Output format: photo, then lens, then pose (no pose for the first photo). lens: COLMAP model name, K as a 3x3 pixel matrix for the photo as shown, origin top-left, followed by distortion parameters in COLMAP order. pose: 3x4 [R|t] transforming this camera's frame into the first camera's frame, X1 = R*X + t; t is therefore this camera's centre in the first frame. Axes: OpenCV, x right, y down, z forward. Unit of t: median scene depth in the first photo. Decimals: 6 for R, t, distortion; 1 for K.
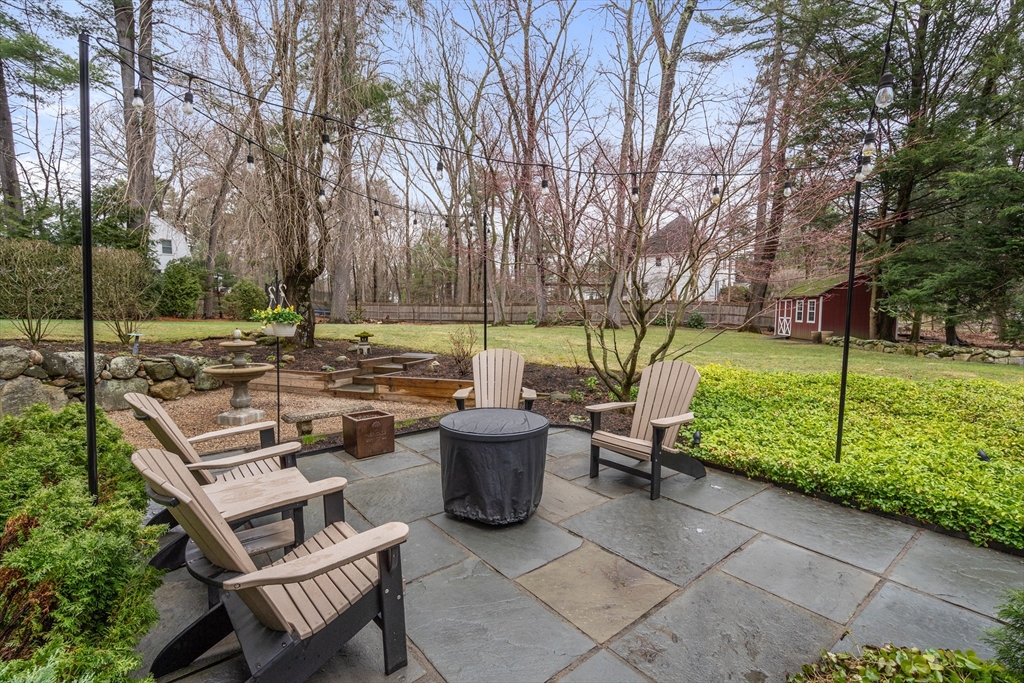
lens RADIAL K [[494.1, 0, 512.0], [0, 494.1, 341.5], [0, 0, 1]] dist [0.000220, 0.000182]
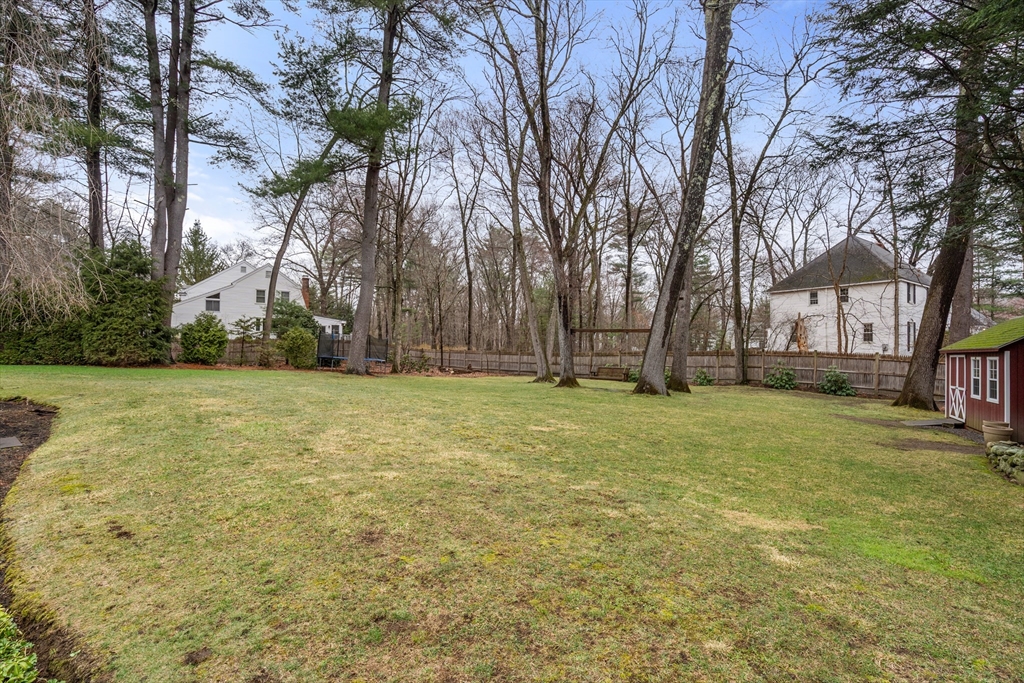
lens RADIAL K [[494.1, 0, 512.0], [0, 494.1, 341.5], [0, 0, 1]] dist [0.000220, 0.000182]
pose [[0.924993, 0.002524, -0.379977, 0.287229], [-0.037671, 0.995661, -0.085092, -0.032140], [0.378113, 0.093024, 0.921074, 0.283775]]
